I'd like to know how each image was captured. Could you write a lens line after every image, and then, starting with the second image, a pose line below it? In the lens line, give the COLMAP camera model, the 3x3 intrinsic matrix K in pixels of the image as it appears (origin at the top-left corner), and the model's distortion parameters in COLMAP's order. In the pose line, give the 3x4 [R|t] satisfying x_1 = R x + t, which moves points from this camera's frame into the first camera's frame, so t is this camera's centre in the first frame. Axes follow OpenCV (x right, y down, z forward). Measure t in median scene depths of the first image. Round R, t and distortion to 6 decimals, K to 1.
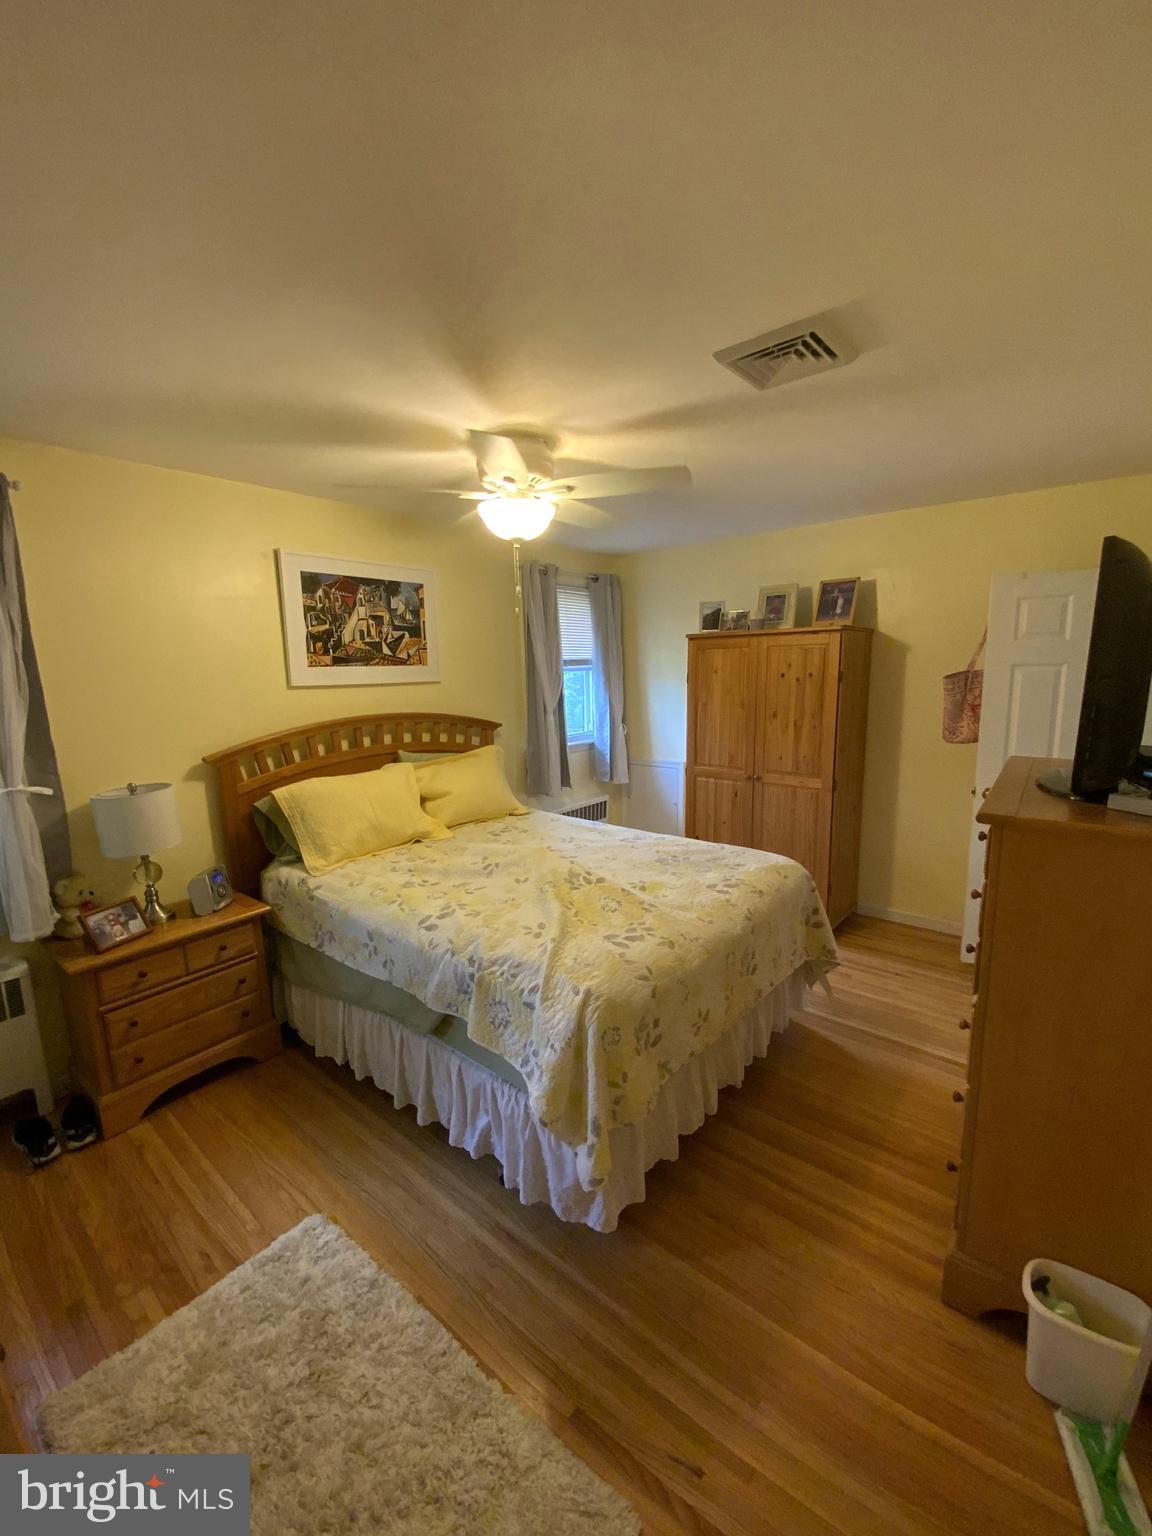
lens RADIAL K [[622.5, 0, 572.3], [0, 622.5, 767.9], [0, 0, 1]] dist [0.016495, -0.013995]
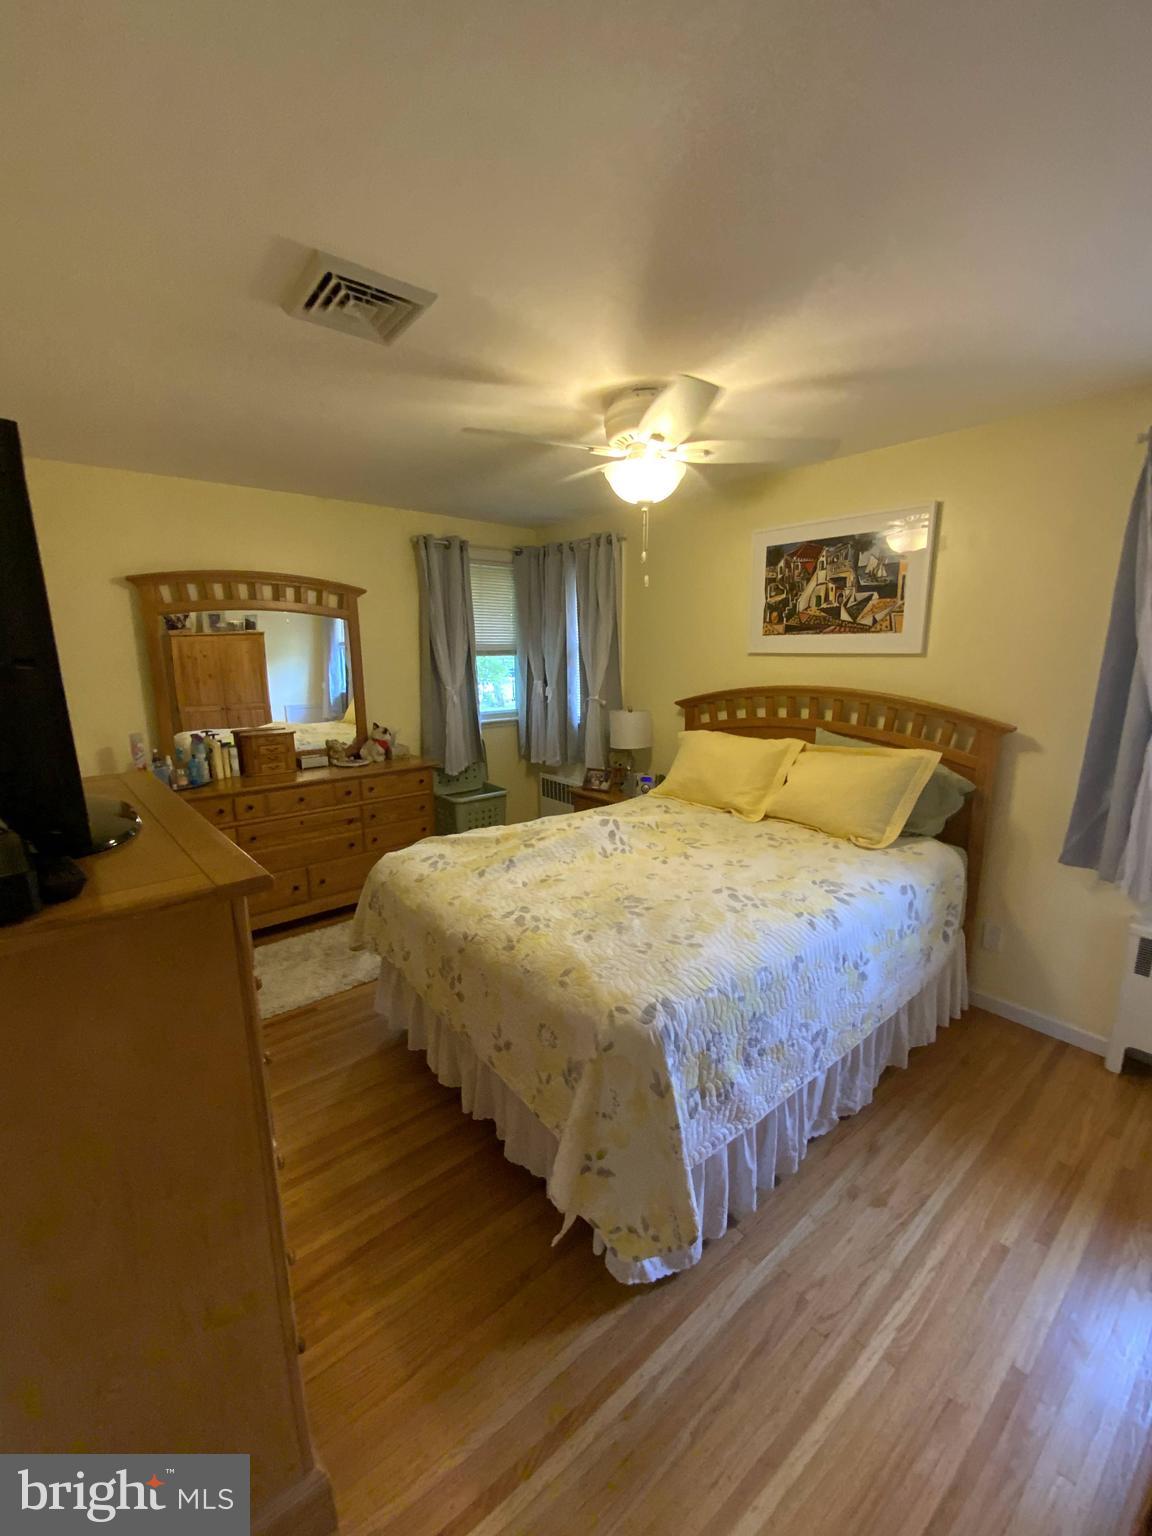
lens RADIAL K [[622.5, 0, 572.3], [0, 622.5, 767.9], [0, 0, 1]] dist [0.016495, -0.013995]
pose [[-0.187122, 0.211639, -0.959268, 0.740164], [-0.150545, 0.958802, 0.240903, -0.152260], [0.970732, 0.189491, -0.147552, 0.882497]]
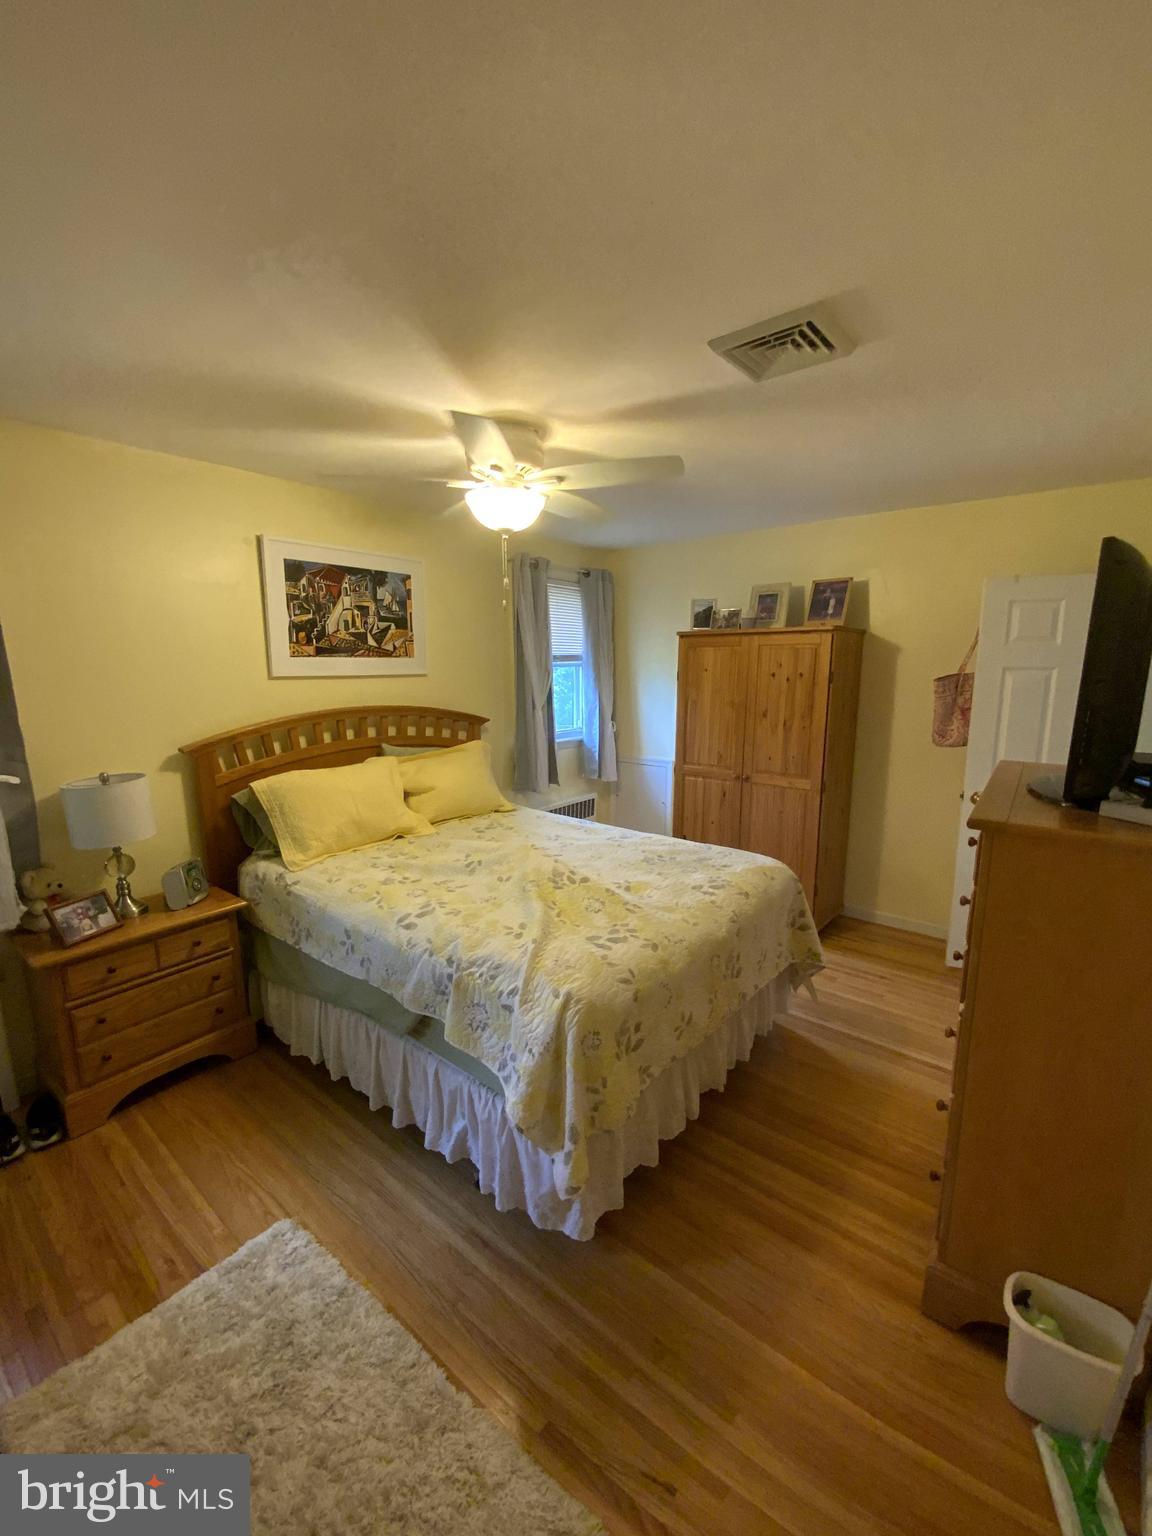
lens RADIAL K [[622.5, 0, 572.3], [0, 622.5, 767.9], [0, 0, 1]] dist [0.016495, -0.013995]
pose [[0.999734, 0.016930, 0.015633, 0.005743], [-0.017014, 0.999841, 0.005285, -0.000643], [-0.015541, -0.005550, 0.999864, 0.015011]]
